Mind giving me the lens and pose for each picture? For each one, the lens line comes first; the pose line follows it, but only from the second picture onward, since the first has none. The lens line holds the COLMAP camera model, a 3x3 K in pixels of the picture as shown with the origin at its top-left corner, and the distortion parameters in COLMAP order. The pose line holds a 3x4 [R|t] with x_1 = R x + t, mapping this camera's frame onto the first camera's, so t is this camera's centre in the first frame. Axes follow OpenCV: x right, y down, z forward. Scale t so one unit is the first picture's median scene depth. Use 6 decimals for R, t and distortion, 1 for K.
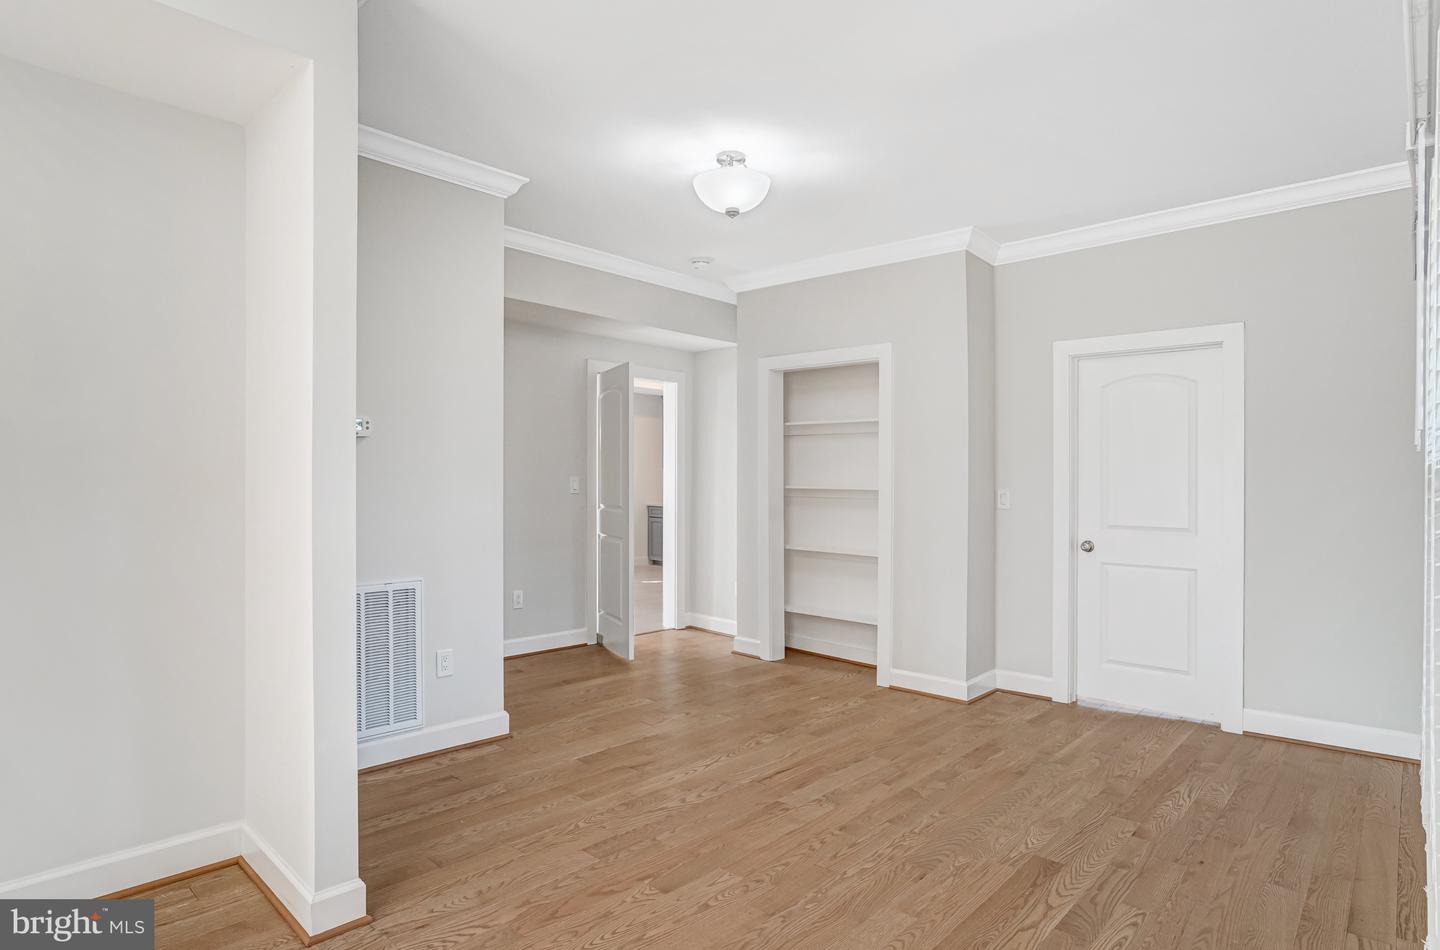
lens RADIAL K [[800.3, 0, 683.2], [0, 800.3, 492.4], [0, 0, 1]] dist [-0.070176, 0.023589]
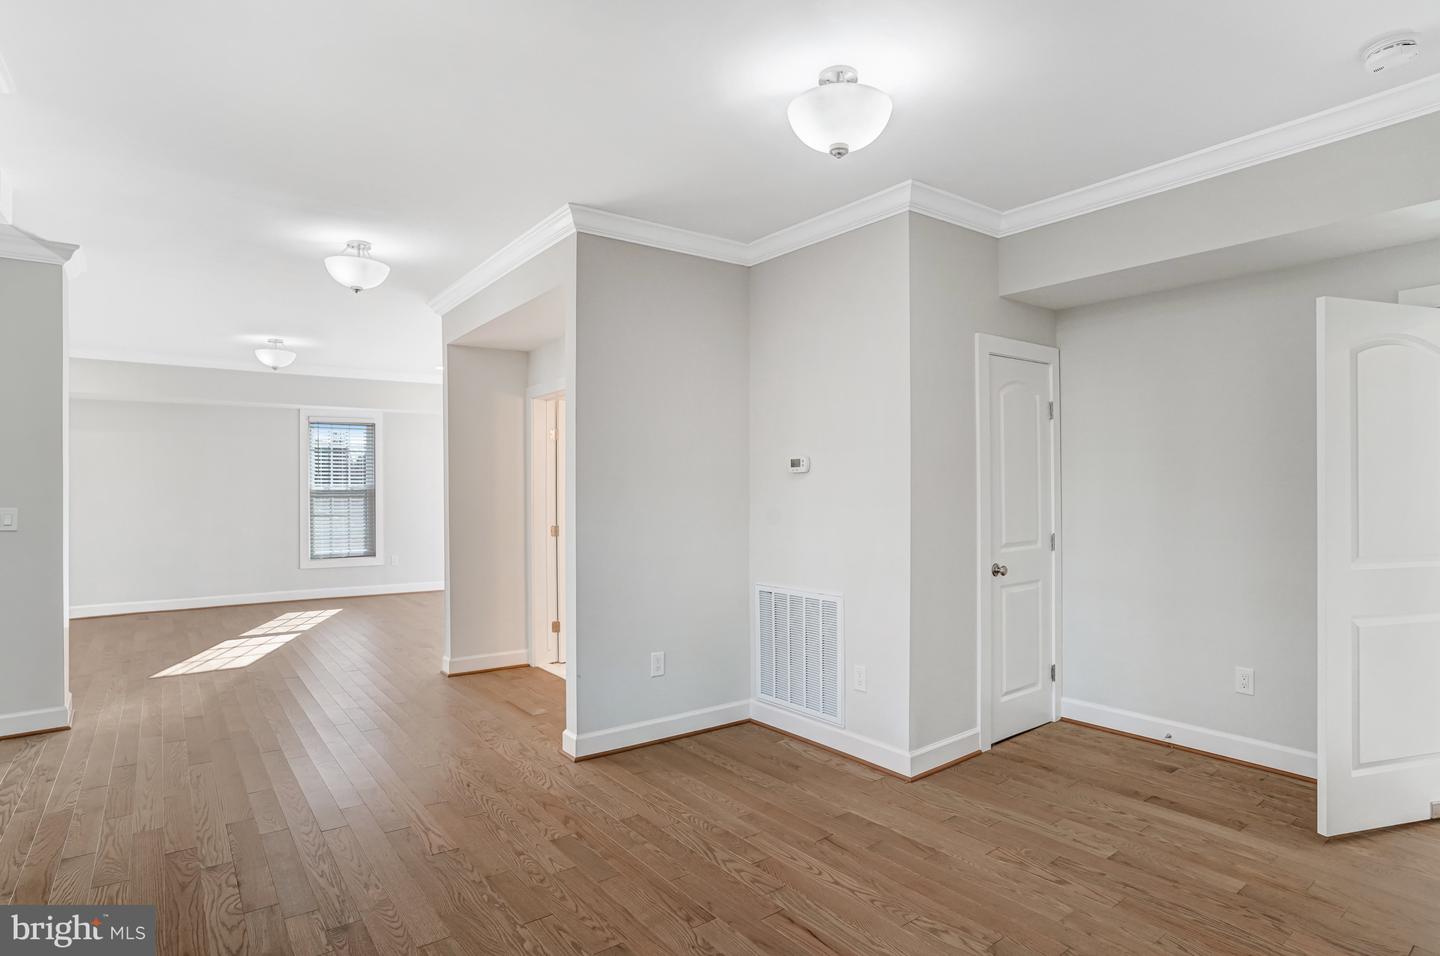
lens RADIAL K [[811.4, 0, 722.3], [0, 811.4, 492.9], [0, 0, 1]] dist [-0.063355, 0.023270]
pose [[-0.199819, -0.006527, -0.979811, 0.766342], [-0.005676, 0.999969, -0.005504, -0.024147], [0.979816, 0.004462, -0.199849, 0.992795]]
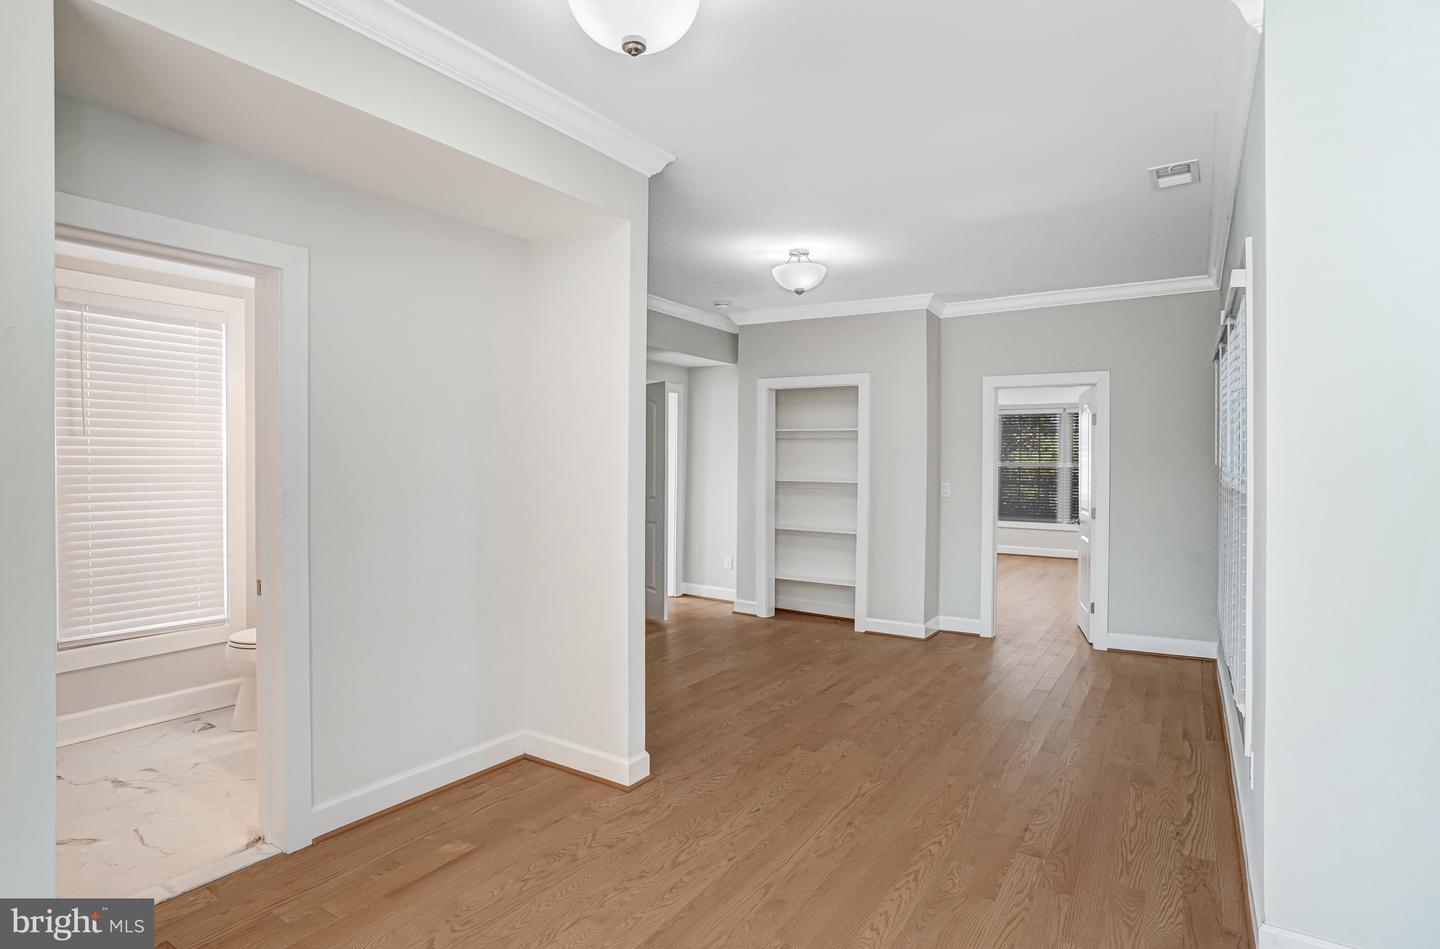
lens RADIAL K [[799.0, 0, 720.0], [0, 799.0, 474.5], [0, 0, 1]] dist [-0.071014, 0.000167]
pose [[0.974941, -0.000423, 0.222463, -0.364012], [-0.000518, 0.999991, 0.004172, -0.031545], [-0.222463, -0.004183, 0.974932, -0.320586]]
